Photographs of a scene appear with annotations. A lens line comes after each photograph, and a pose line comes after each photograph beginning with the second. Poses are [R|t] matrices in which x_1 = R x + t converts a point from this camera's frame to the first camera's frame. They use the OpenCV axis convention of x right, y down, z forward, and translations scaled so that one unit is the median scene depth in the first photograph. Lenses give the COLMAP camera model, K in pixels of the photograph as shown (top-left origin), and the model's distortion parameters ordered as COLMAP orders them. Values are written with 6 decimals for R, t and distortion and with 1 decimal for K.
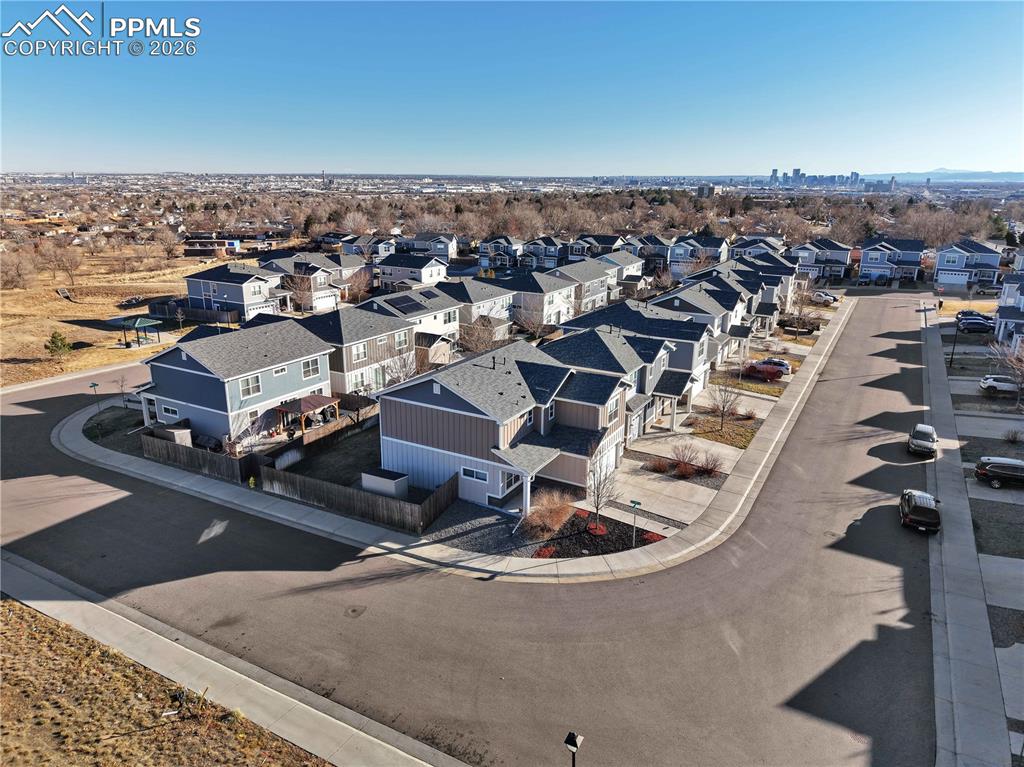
lens RADIAL K [[696.9, 0, 512.0], [0, 696.9, 383.5], [0, 0, 1]] dist [0.065140, 0.000132]
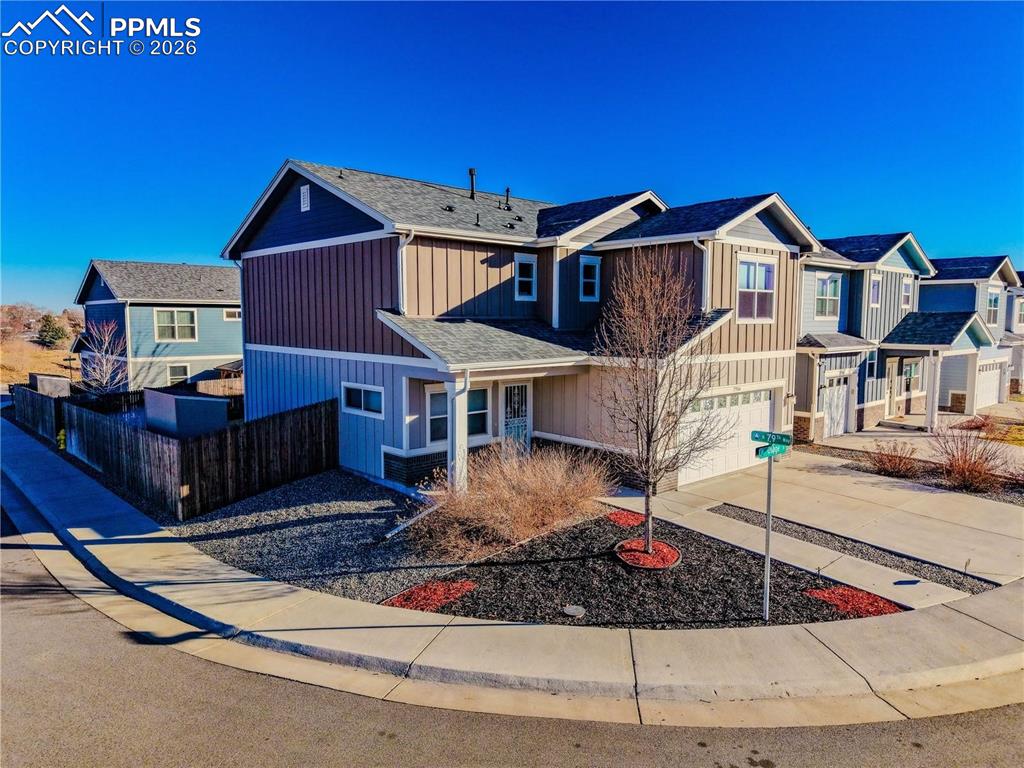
lens RADIAL K [[690.7, 0, 512.0], [0, 690.7, 384.0], [0, 0, 1]] dist [-0.001100, 0.000378]
pose [[0.947789, 0.021396, -0.318180, 0.156335], [-0.084763, 0.978759, -0.186673, 0.194116], [0.307427, 0.203897, 0.929470, 0.681287]]
